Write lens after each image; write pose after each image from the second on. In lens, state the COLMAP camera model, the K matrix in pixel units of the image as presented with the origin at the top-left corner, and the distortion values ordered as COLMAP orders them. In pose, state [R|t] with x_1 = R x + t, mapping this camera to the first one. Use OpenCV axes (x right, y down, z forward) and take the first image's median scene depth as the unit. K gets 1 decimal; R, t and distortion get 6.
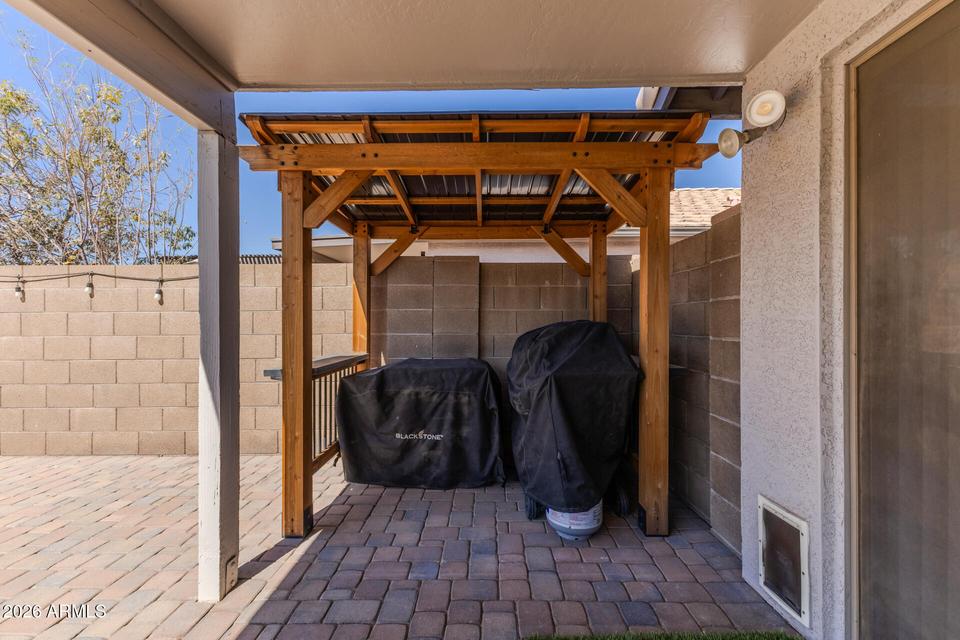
lens RADIAL K [[420.4, 0, 481.9], [0, 420.4, 320.6], [0, 0, 1]] dist [0.012543, -0.003211]
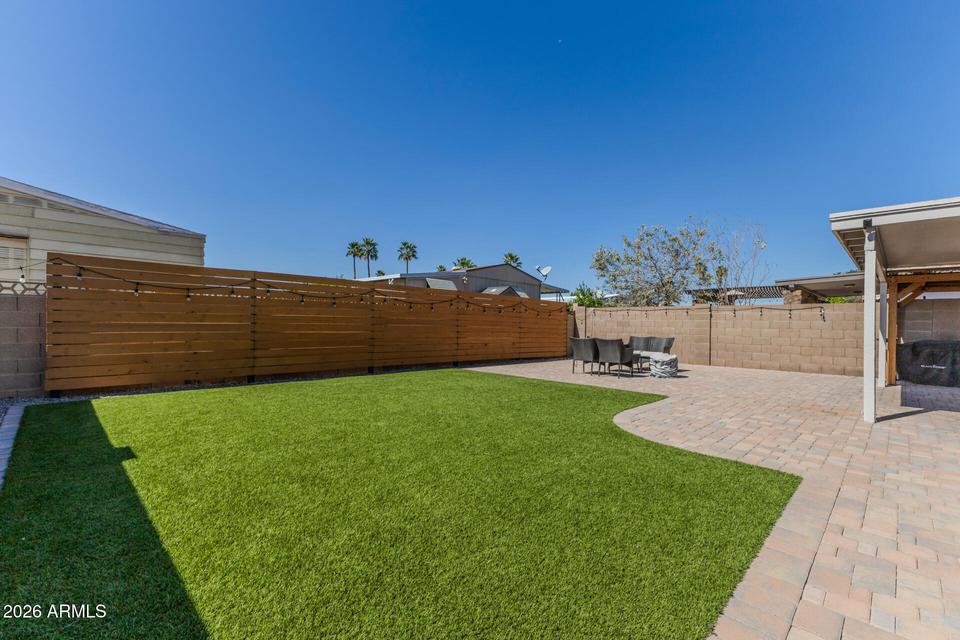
lens RADIAL K [[420.4, 0, 479.9], [0, 420.4, 321.7], [0, 0, 1]] dist [0.012543, -0.003211]
pose [[0.726395, 0.012384, -0.687166, -0.333020], [-0.019974, 0.999796, -0.003096, 0.037297], [0.686987, 0.015975, 0.726494, -2.589968]]
